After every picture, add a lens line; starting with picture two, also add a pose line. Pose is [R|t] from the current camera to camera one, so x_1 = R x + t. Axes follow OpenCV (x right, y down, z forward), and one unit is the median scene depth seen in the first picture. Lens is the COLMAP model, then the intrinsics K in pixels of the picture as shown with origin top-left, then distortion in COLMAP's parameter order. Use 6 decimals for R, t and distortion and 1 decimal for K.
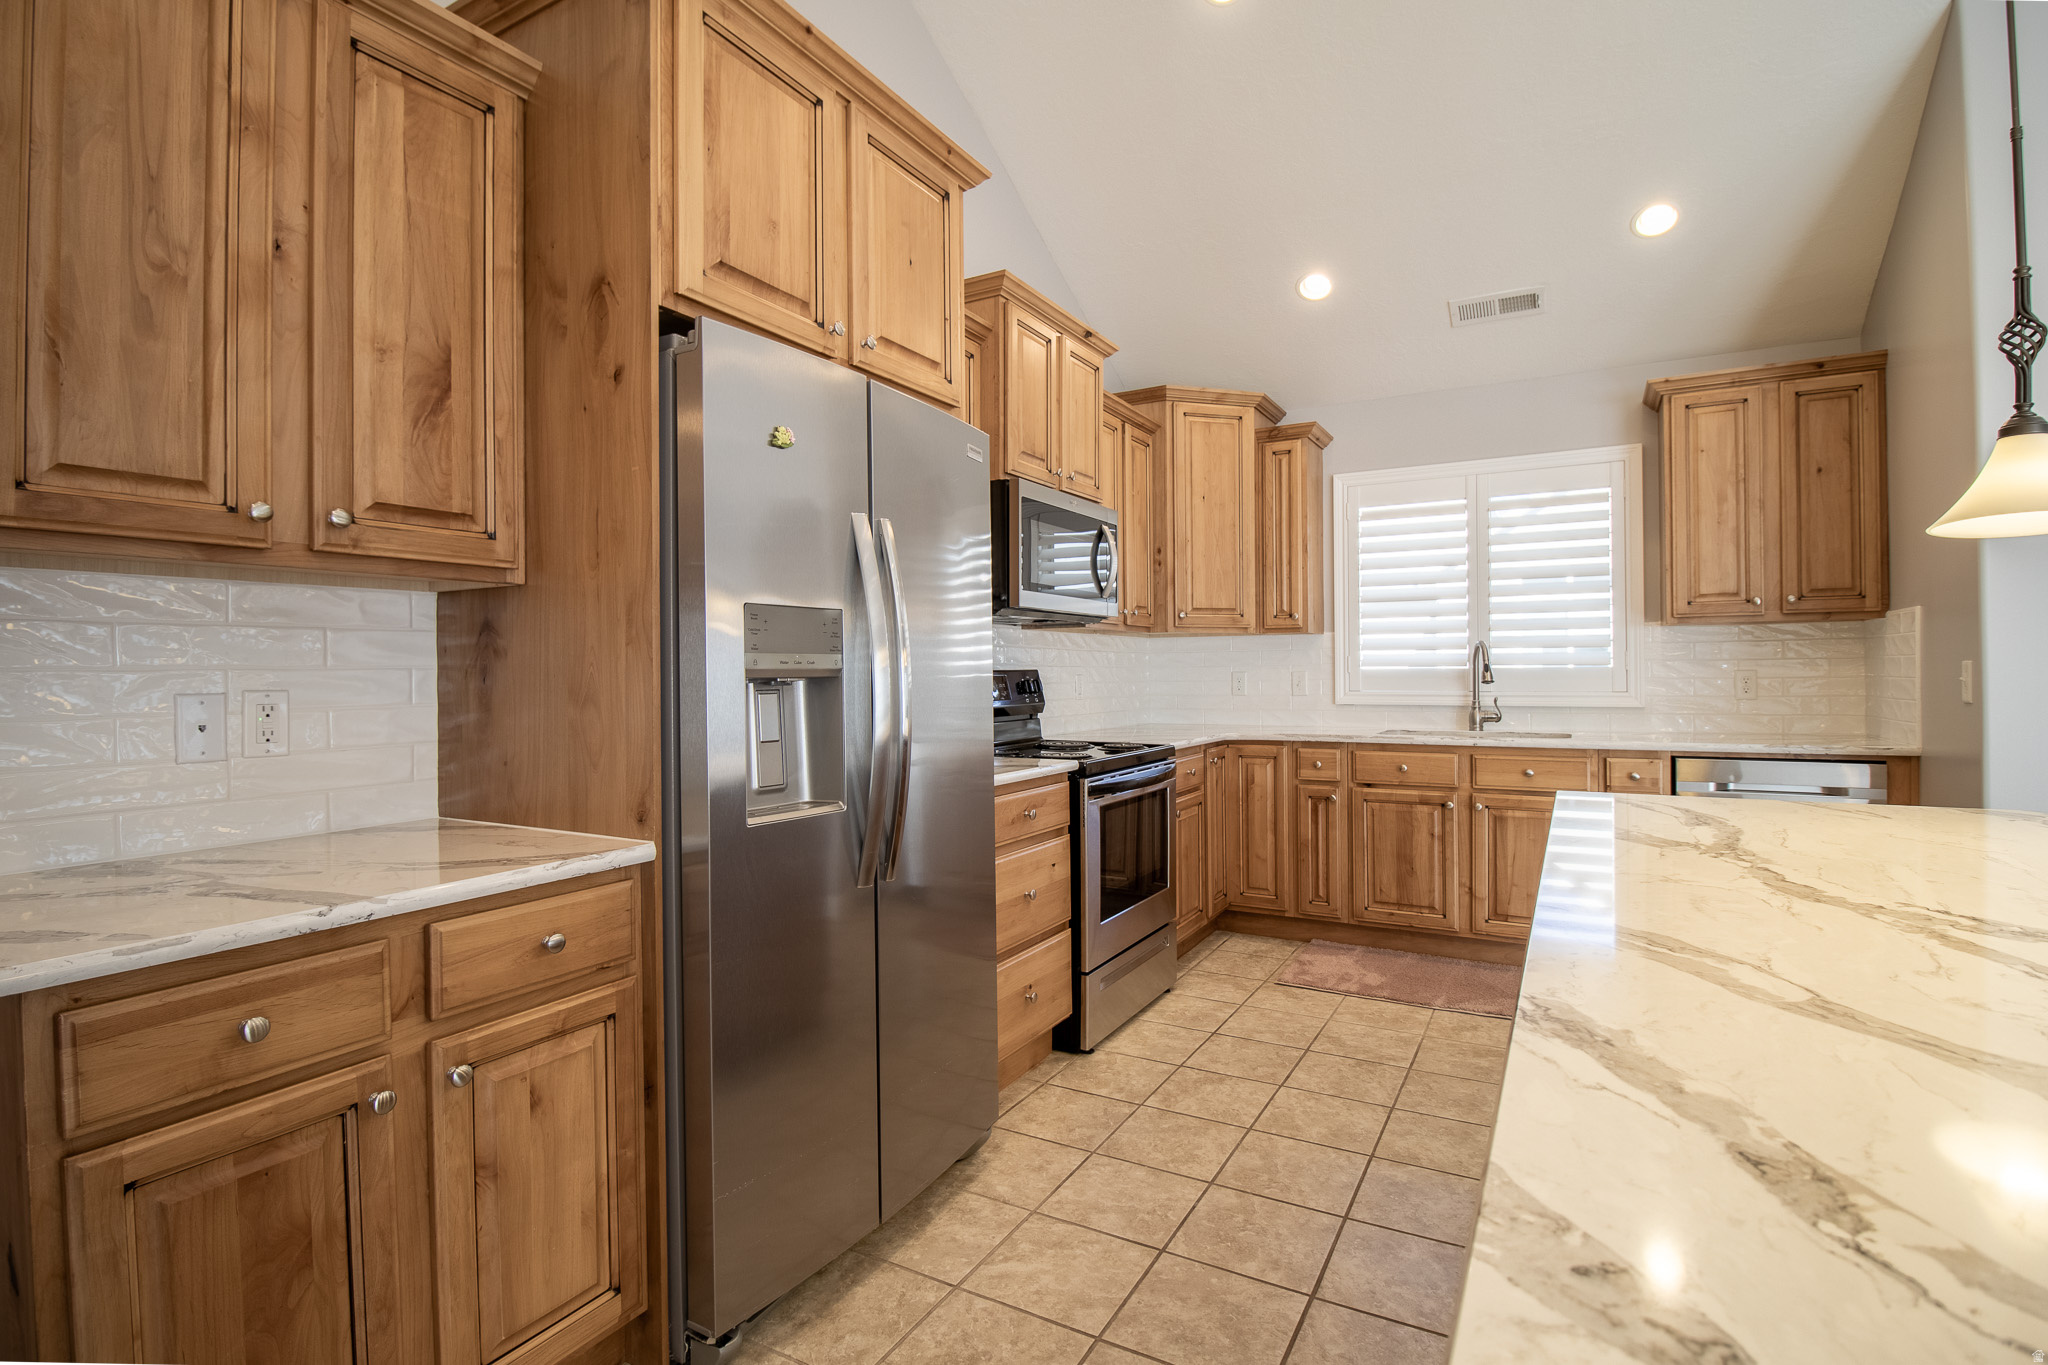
lens RADIAL K [[972.7, 0, 1031.1], [0, 972.7, 671.3], [0, 0, 1]] dist [0.000569, -0.013380]
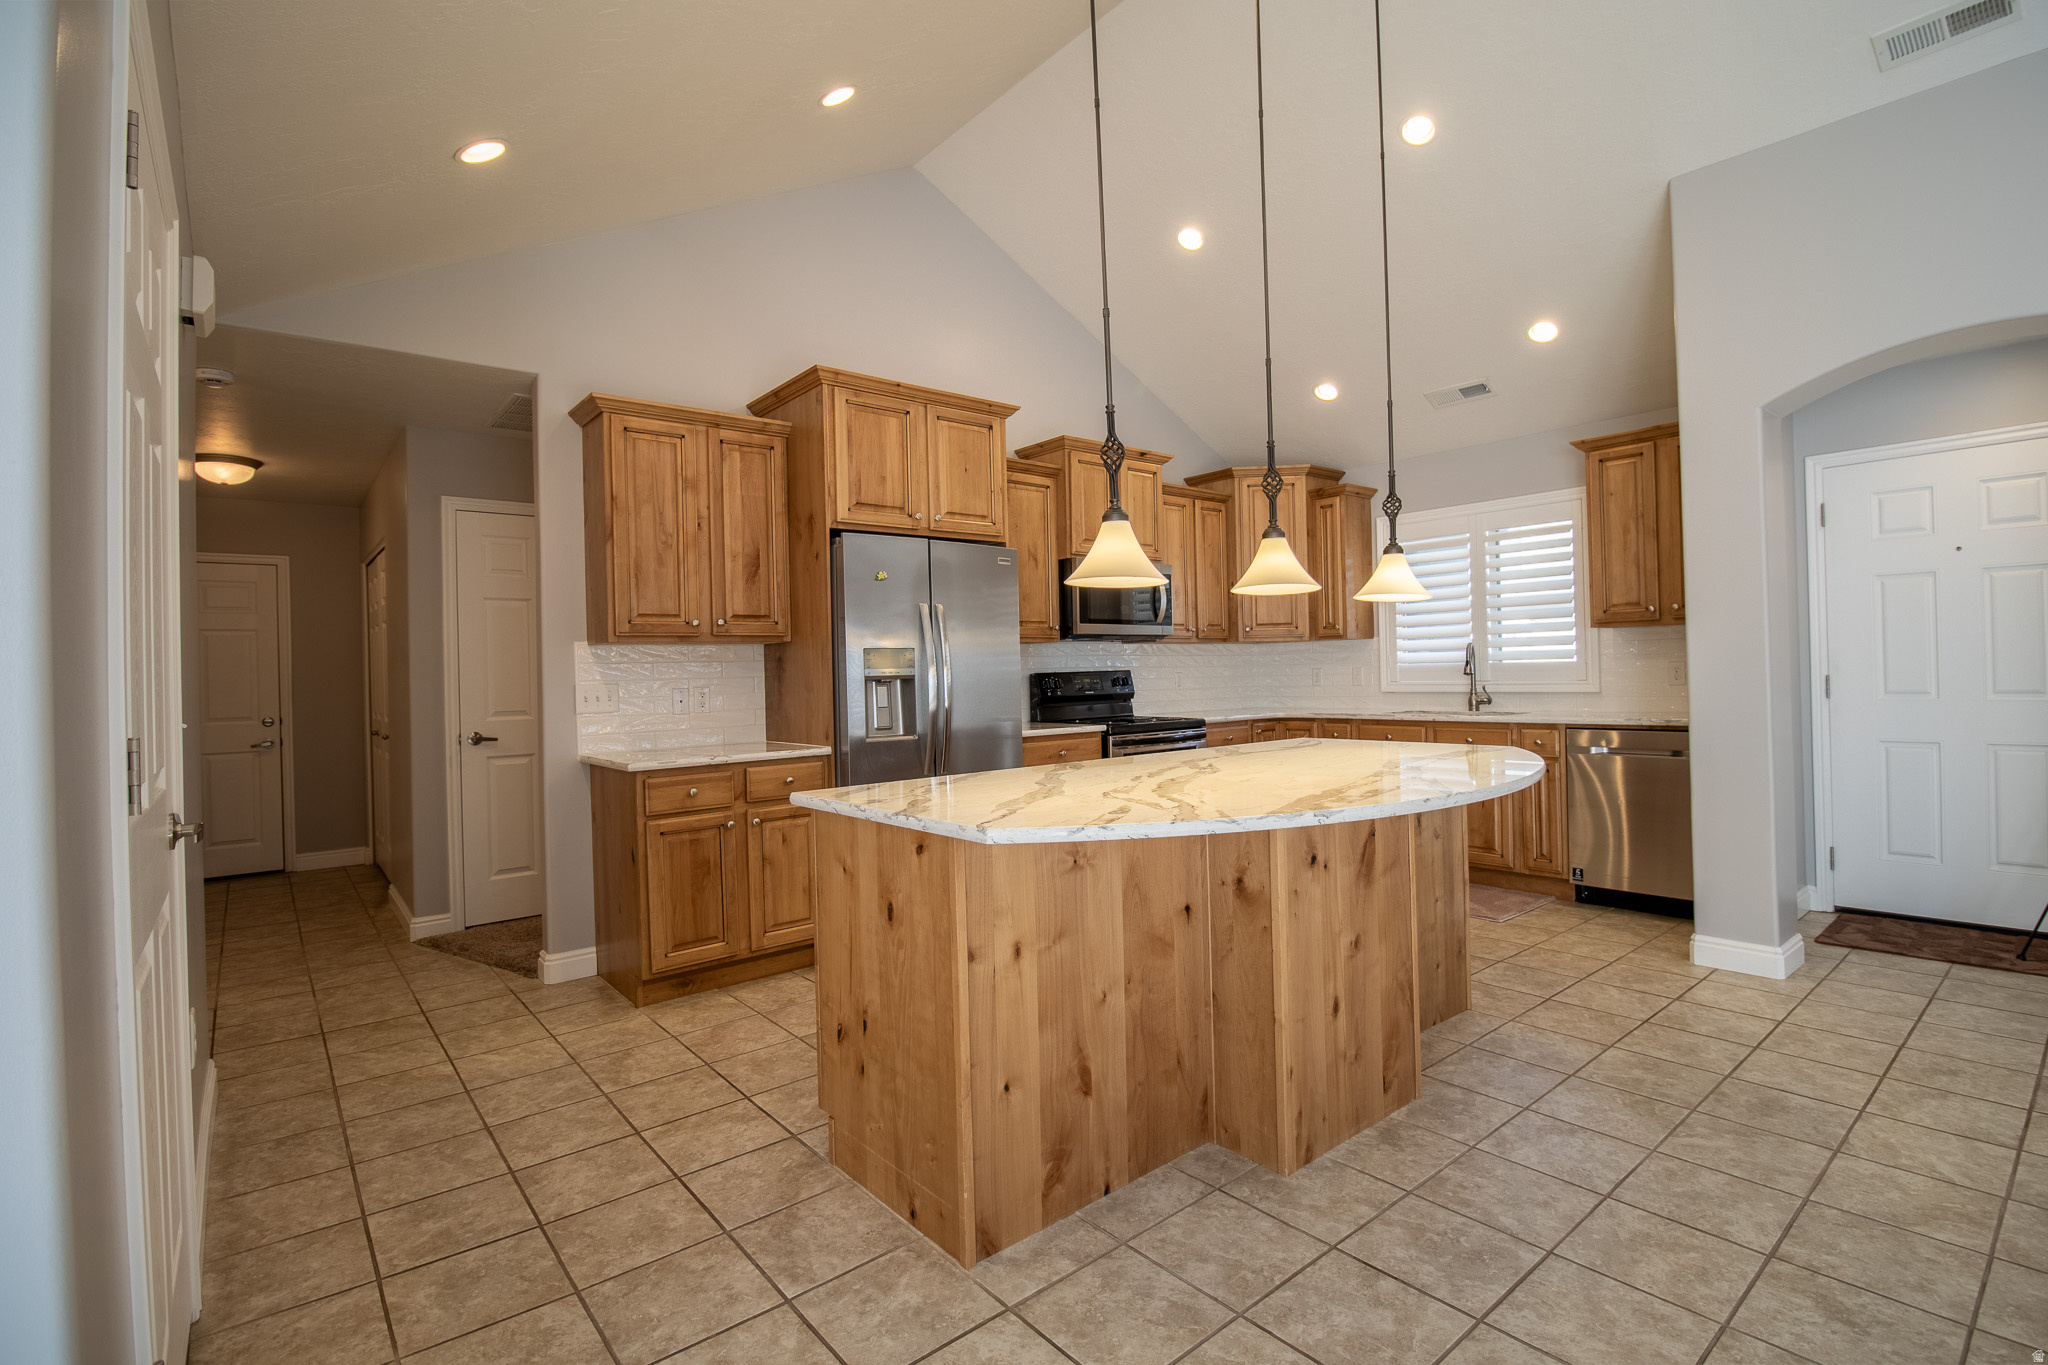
lens RADIAL K [[938.3, 0, 1030.0], [0, 938.3, 672.9], [0, 0, 1]] dist [-0.002726, -0.011219]
pose [[0.934227, -0.015186, -0.356354, 0.877062], [0.017189, 0.999849, 0.002455, -0.008529], [0.356263, -0.008419, 0.934348, -0.976213]]
